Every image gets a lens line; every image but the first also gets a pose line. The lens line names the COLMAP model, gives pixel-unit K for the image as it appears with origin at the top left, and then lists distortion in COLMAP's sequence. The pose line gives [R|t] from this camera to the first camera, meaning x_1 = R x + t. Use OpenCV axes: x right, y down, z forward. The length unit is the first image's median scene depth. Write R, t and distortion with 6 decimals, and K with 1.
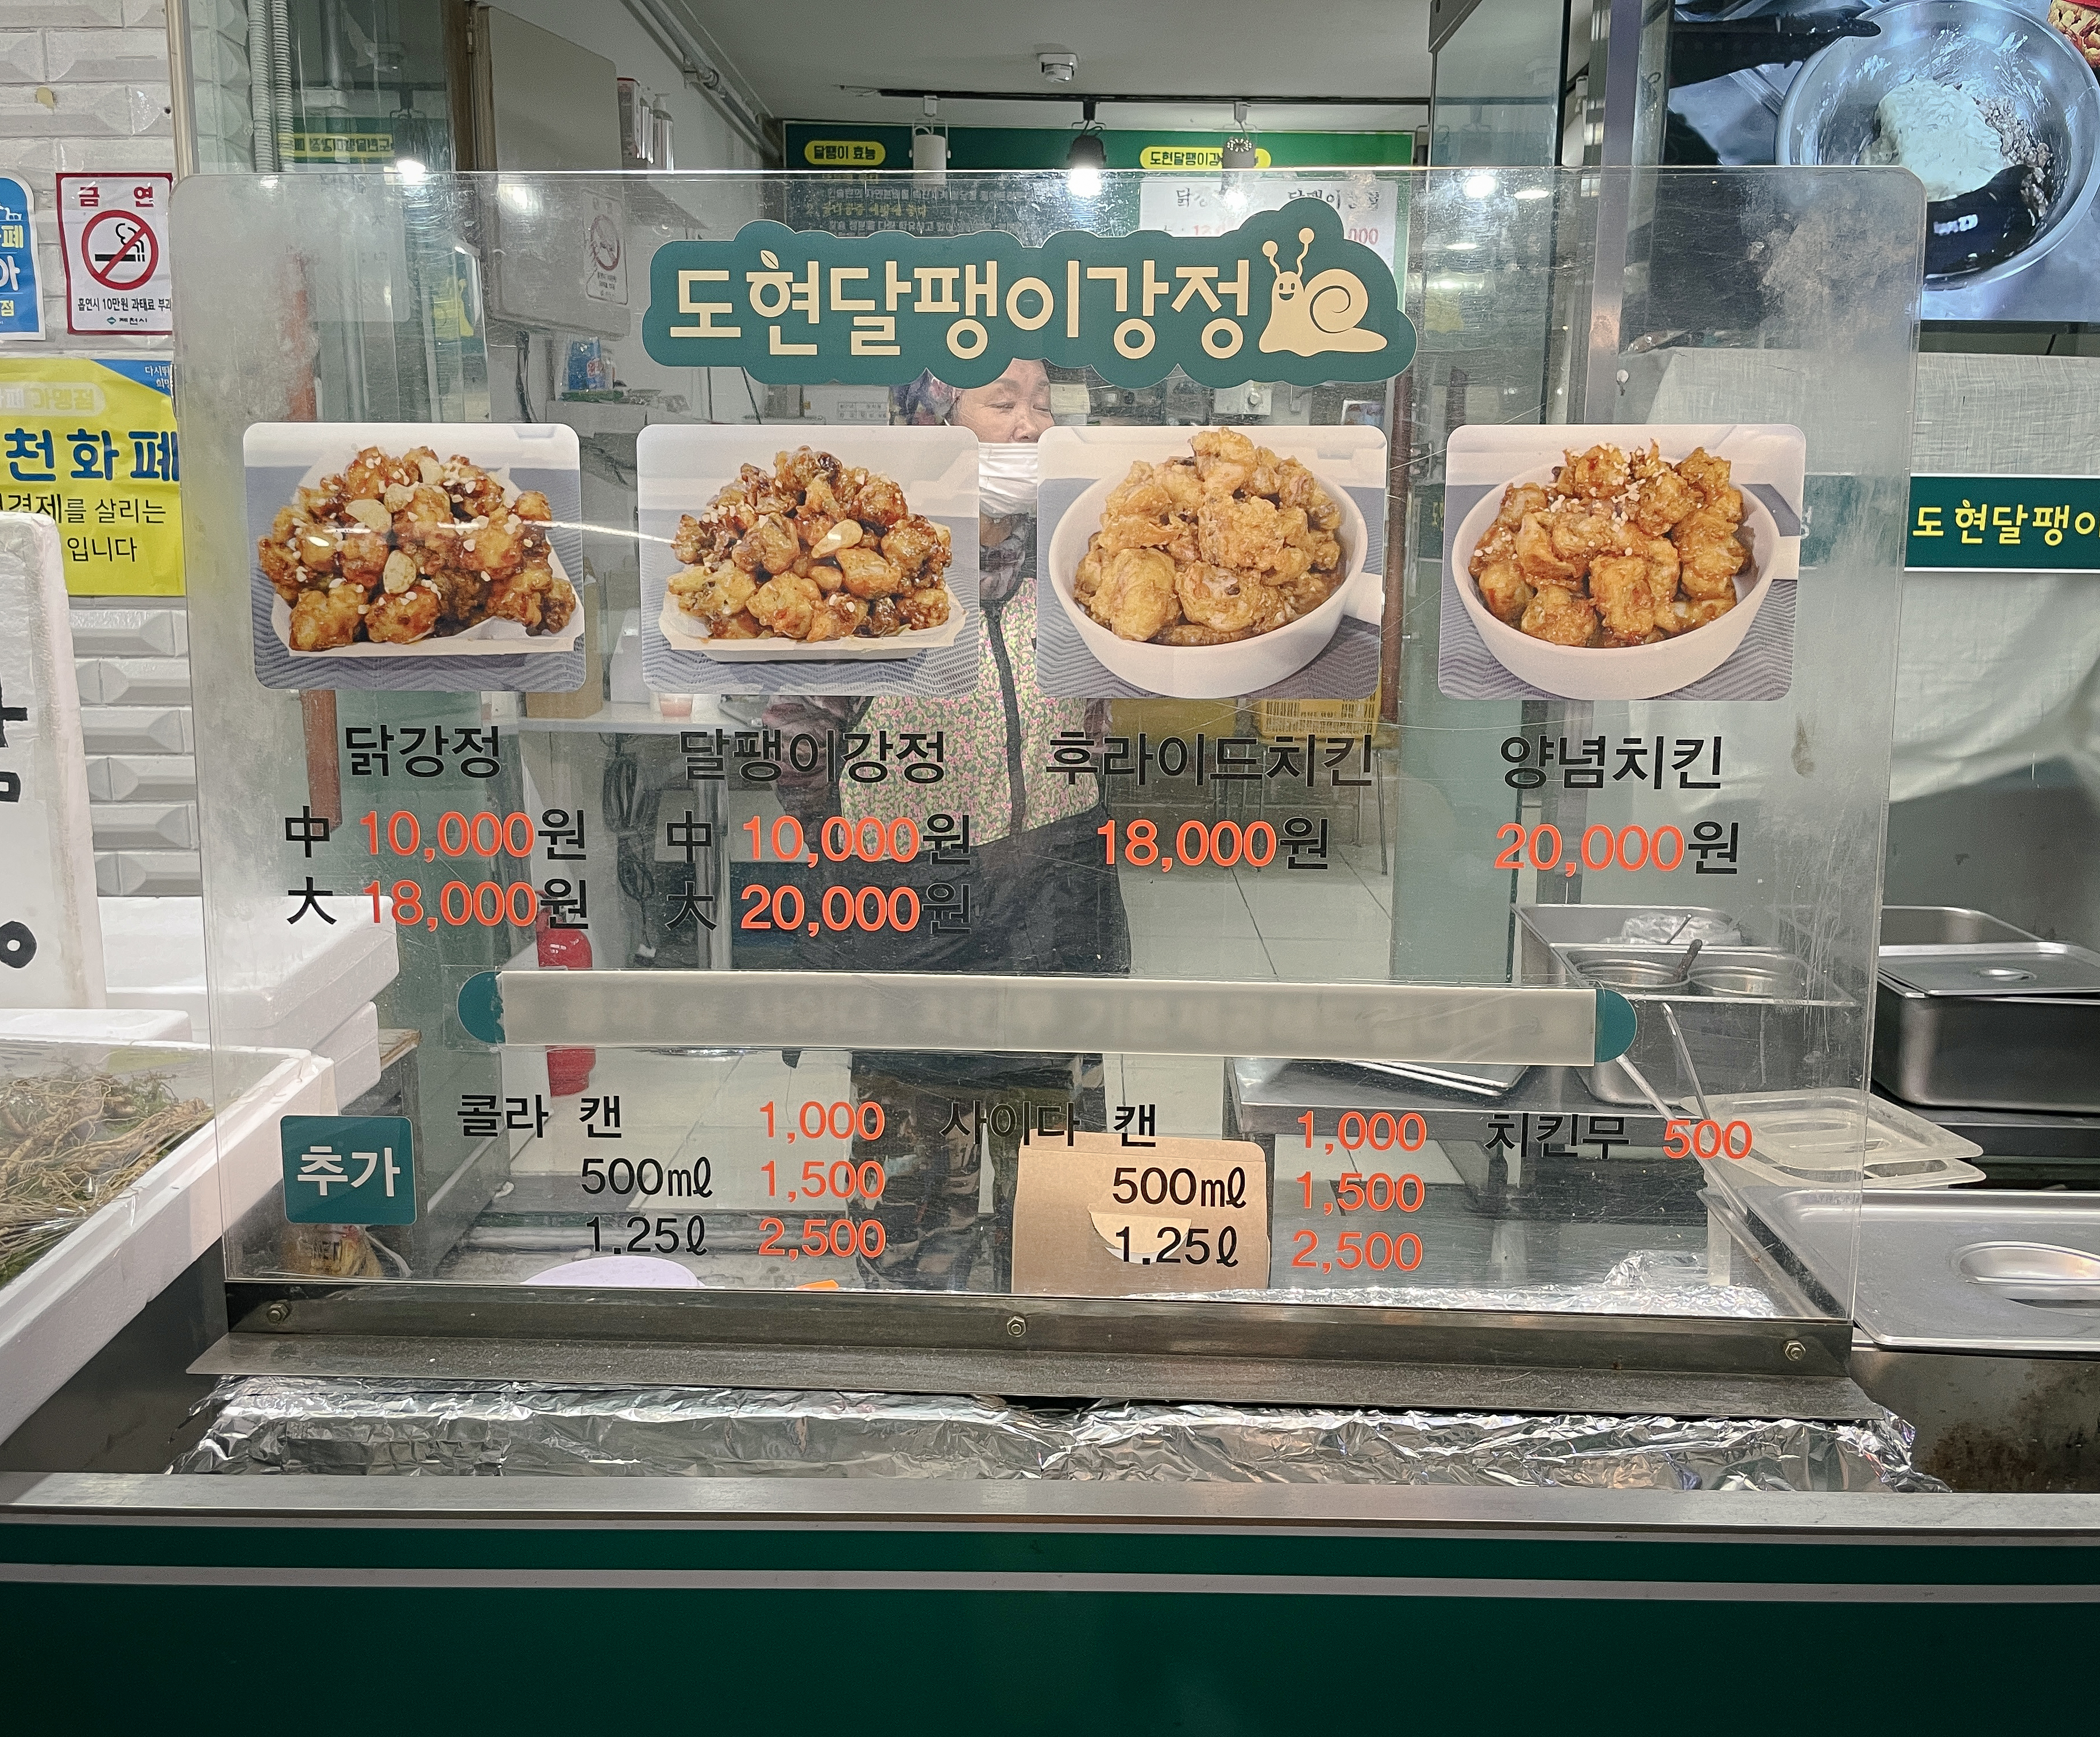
lens RADIAL K [[1896.3, 0, 1047.5], [0, 1896.3, 867.8], [0, 0, 1]] dist [0.018424, -0.001024]
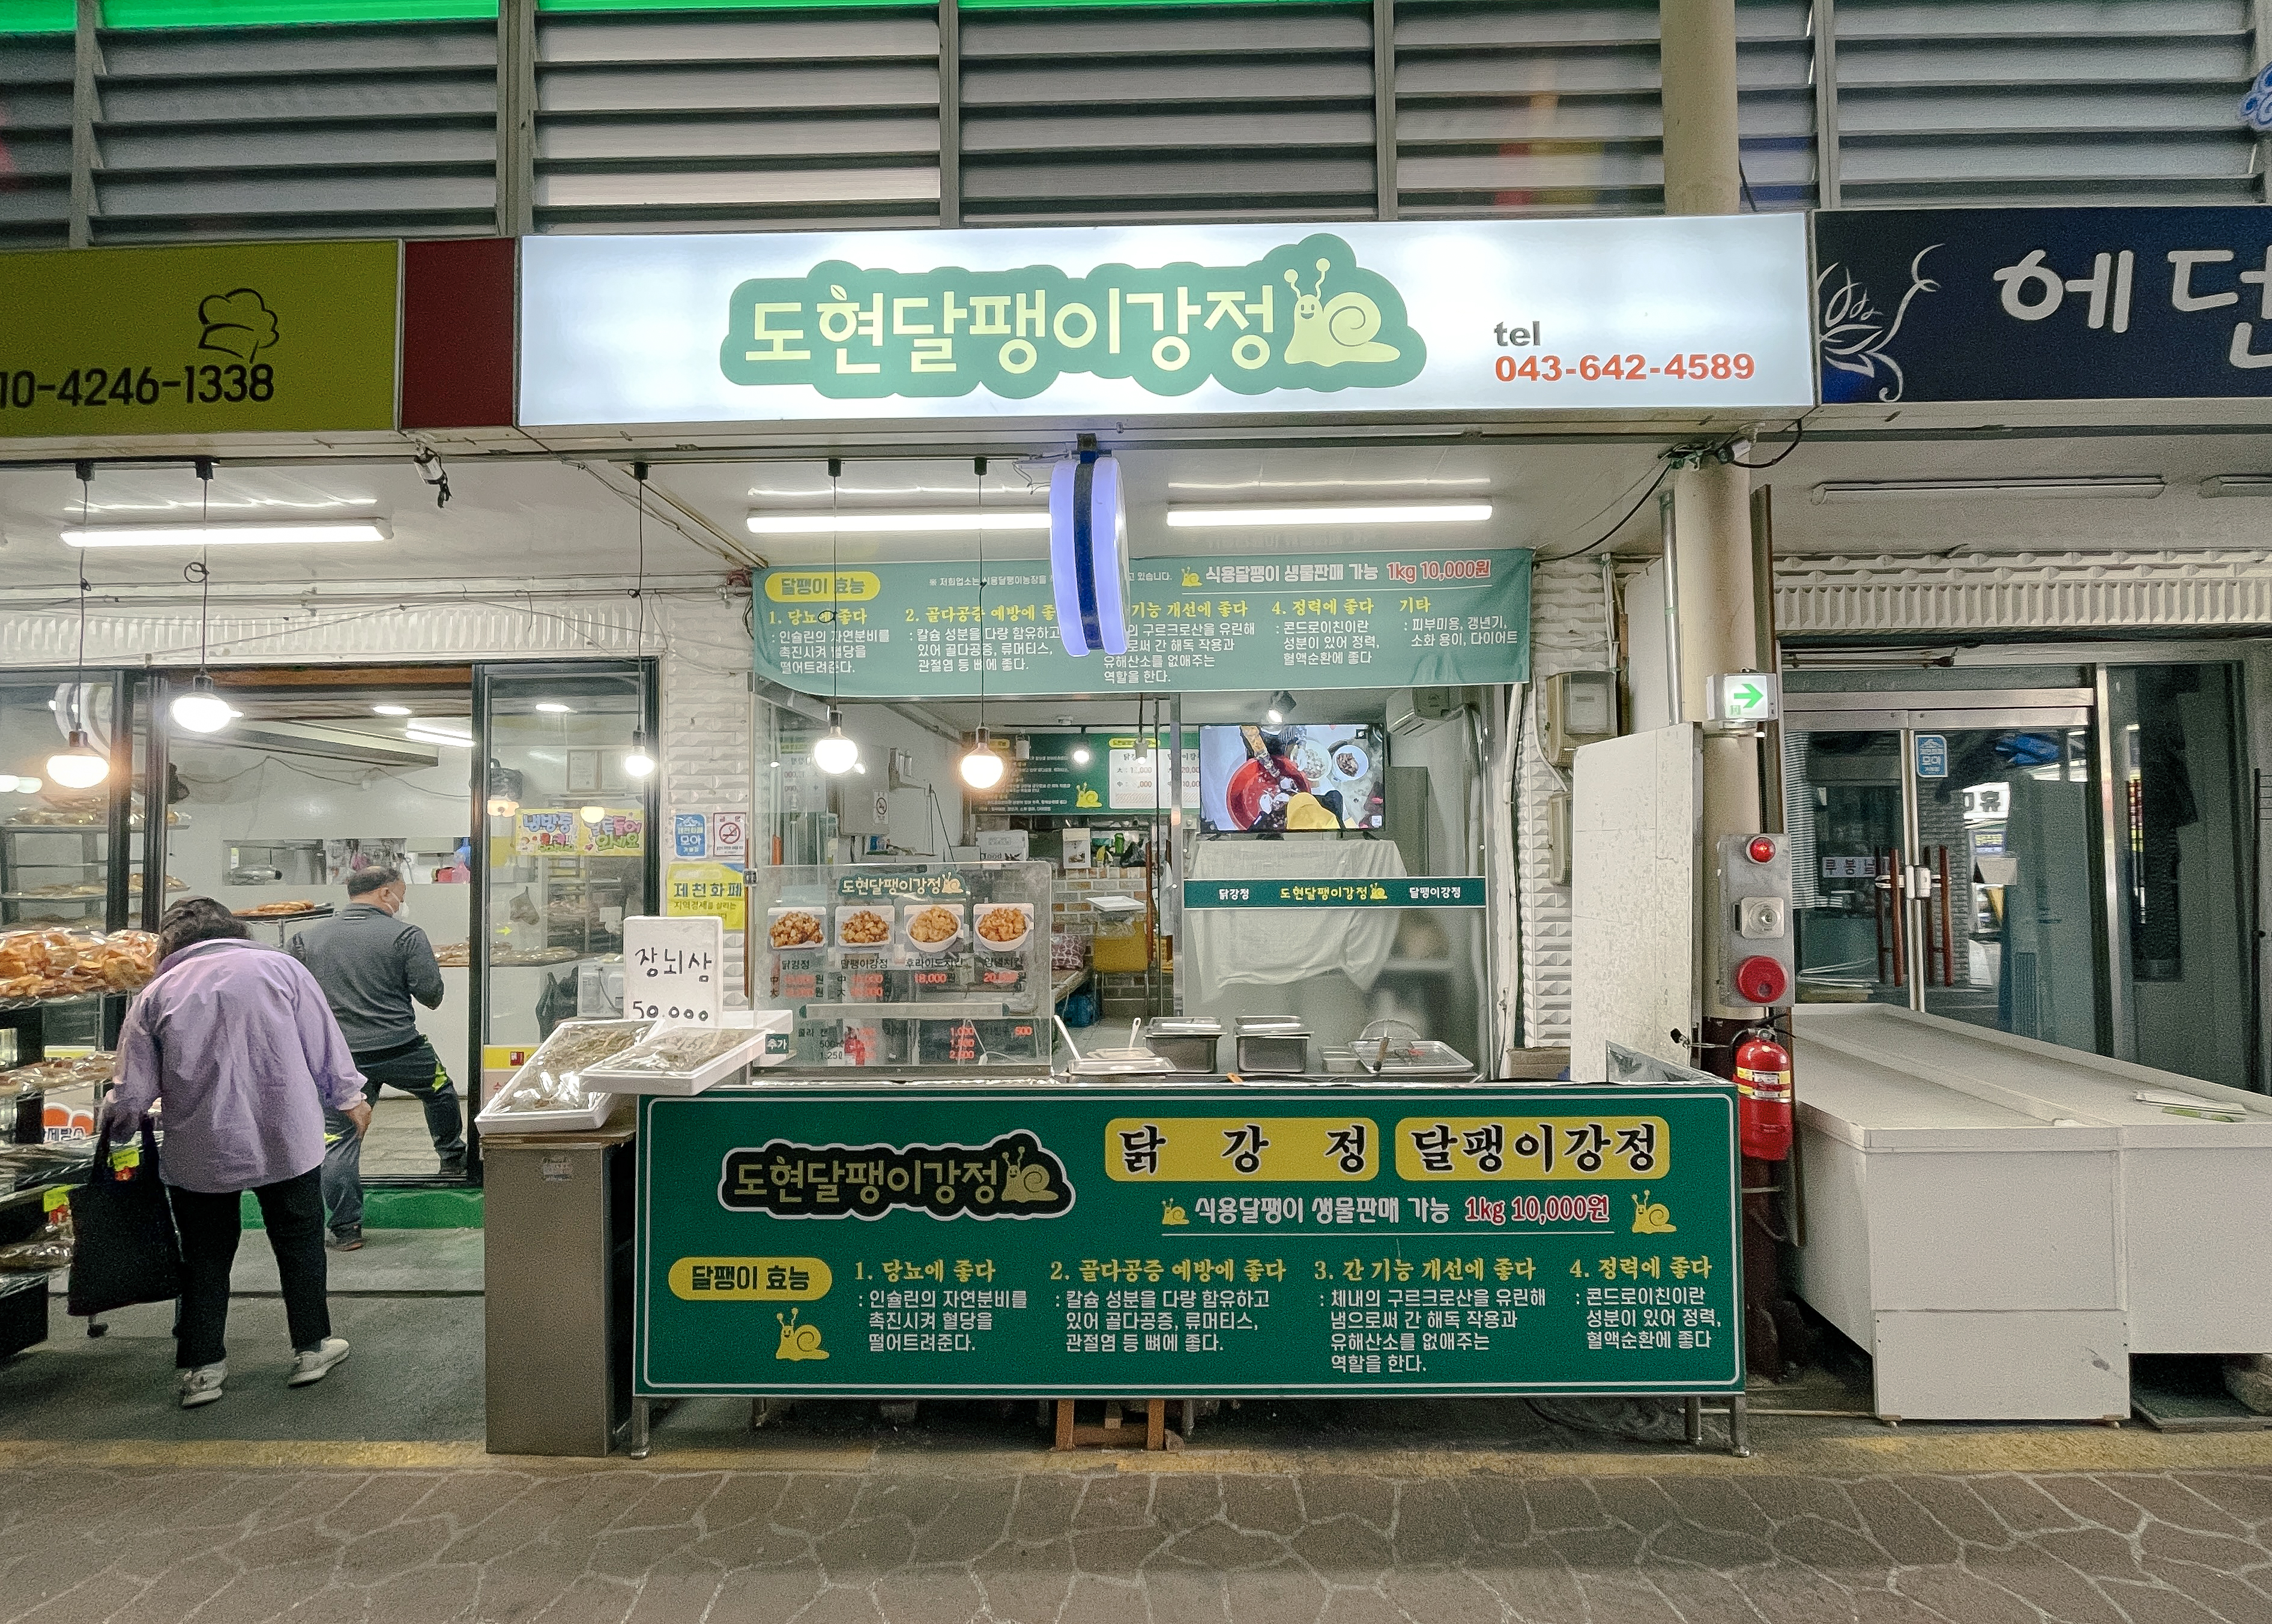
lens RADIAL K [[972.0, 0, 1135.9], [0, 972.0, 808.8], [0, 0, 1]] dist [0.001362, 0.000025]
pose [[0.999767, -0.020474, -0.006802, 0.671989], [0.018270, 0.971161, -0.237726, 0.184712], [0.011473, 0.237546, 0.971309, -1.800726]]
